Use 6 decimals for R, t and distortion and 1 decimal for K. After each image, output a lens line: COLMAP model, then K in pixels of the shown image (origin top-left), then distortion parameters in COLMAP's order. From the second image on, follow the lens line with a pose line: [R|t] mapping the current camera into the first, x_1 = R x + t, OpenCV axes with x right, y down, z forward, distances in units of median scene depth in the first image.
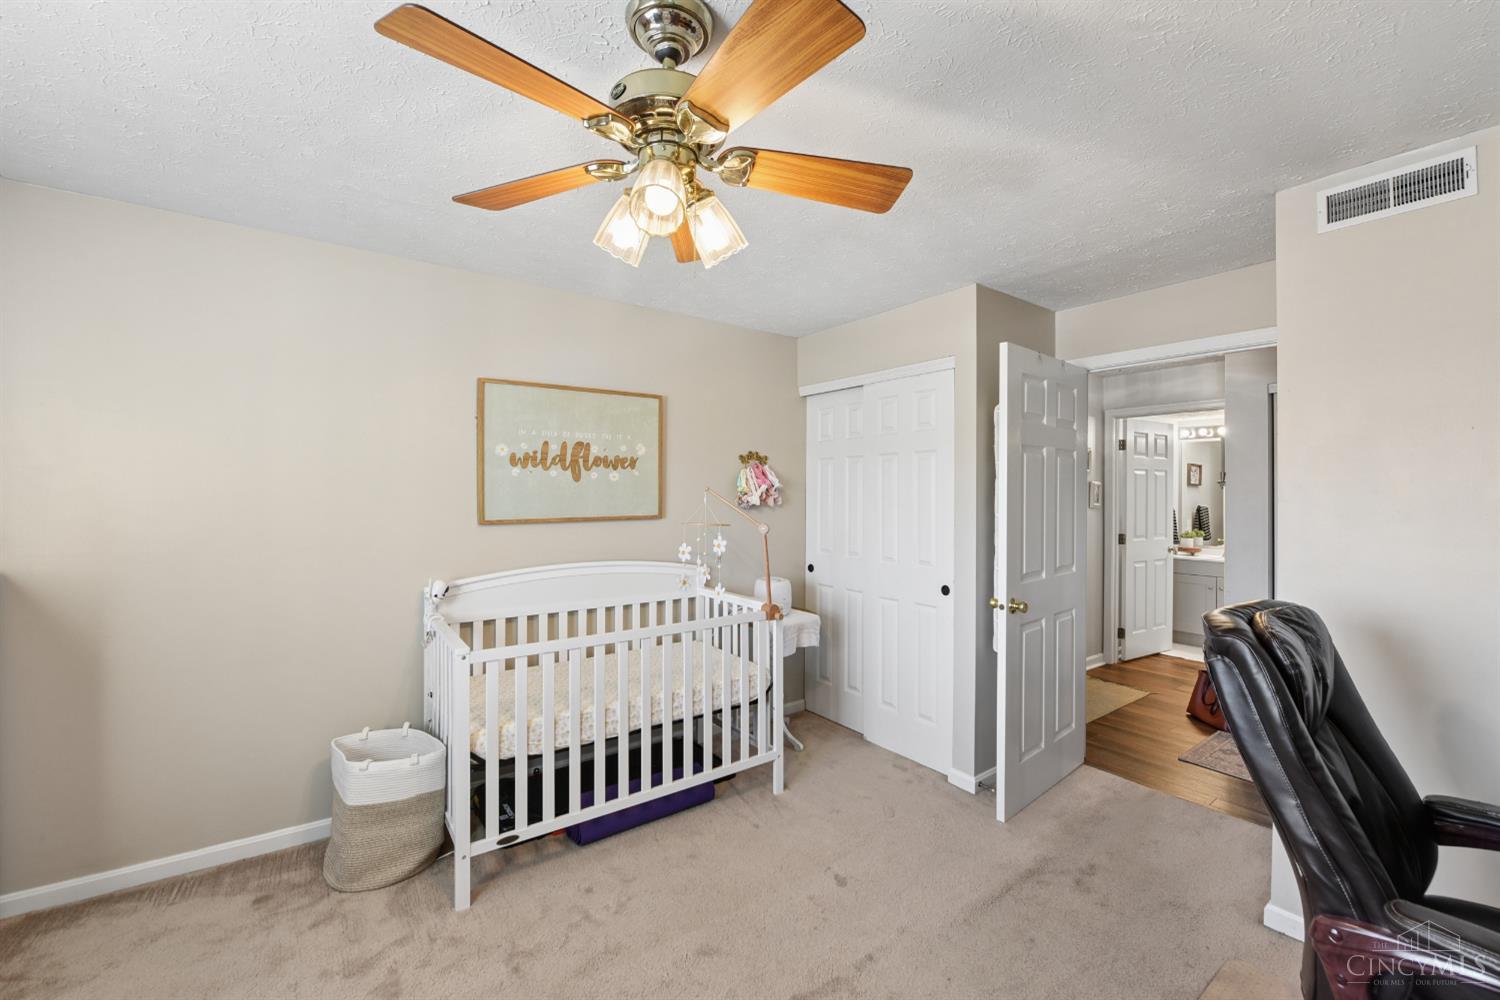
lens RADIAL K [[615.0, 0, 752.4], [0, 615.0, 501.7], [0, 0, 1]] dist [-0.000539, -0.000314]
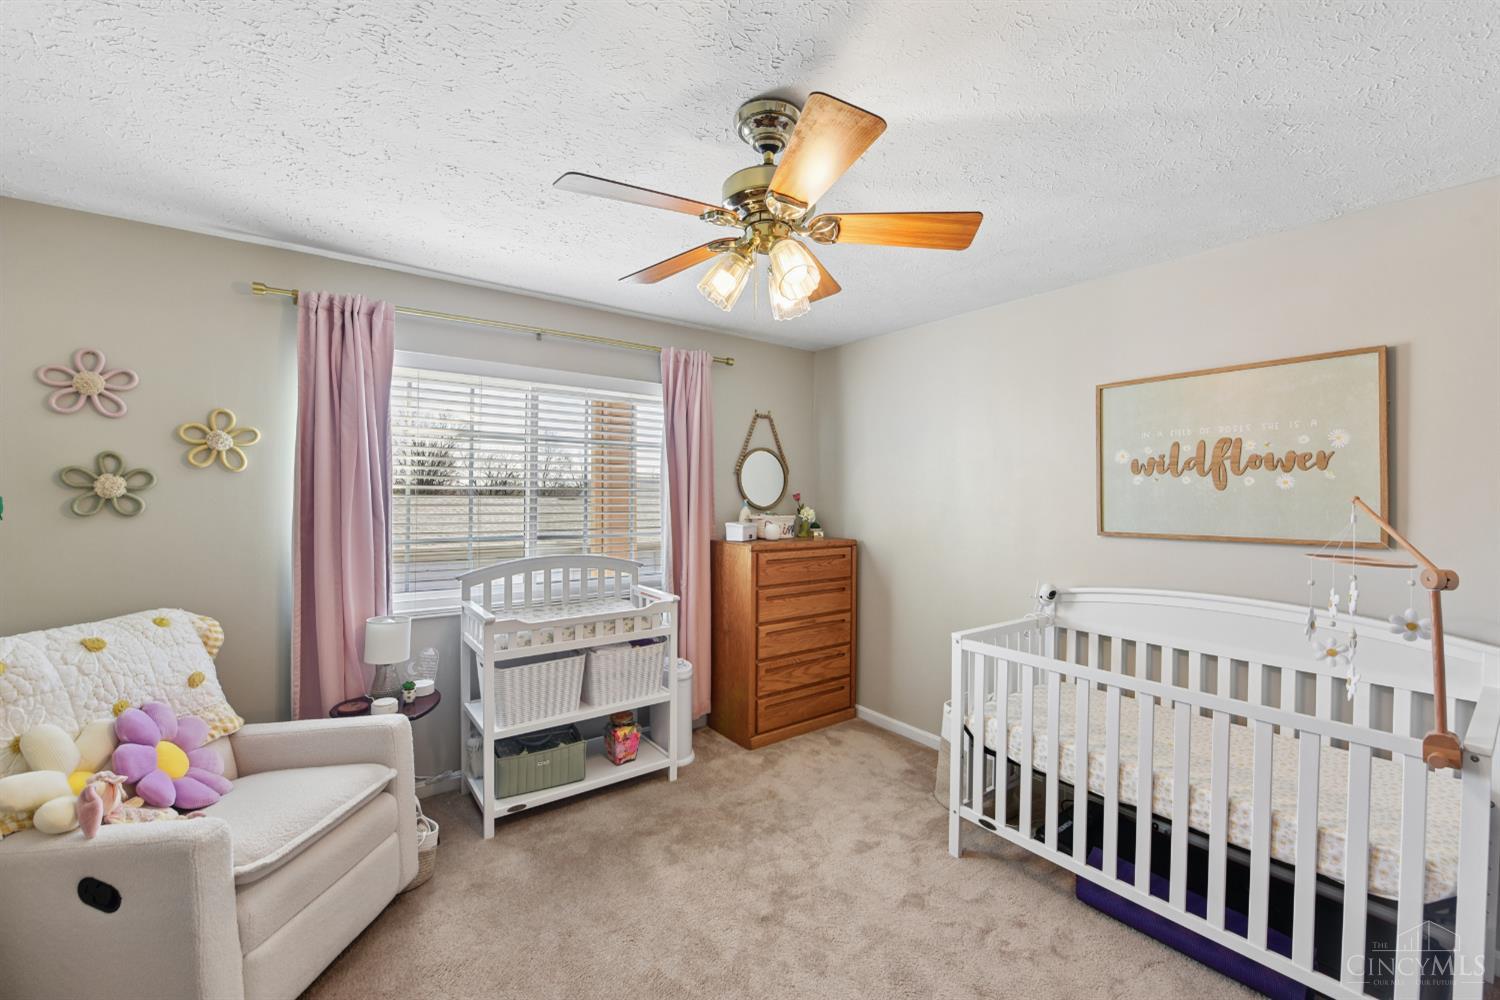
lens RADIAL K [[615.0, 0, 752.6], [0, 615.0, 496.7], [0, 0, 1]] dist [-0.000539, -0.000314]
pose [[0.008783, 0.000721, -0.999961, 0.523504], [-0.022512, 0.999746, 0.000523, -0.012370], [0.999708, 0.022507, 0.008797, 0.439892]]
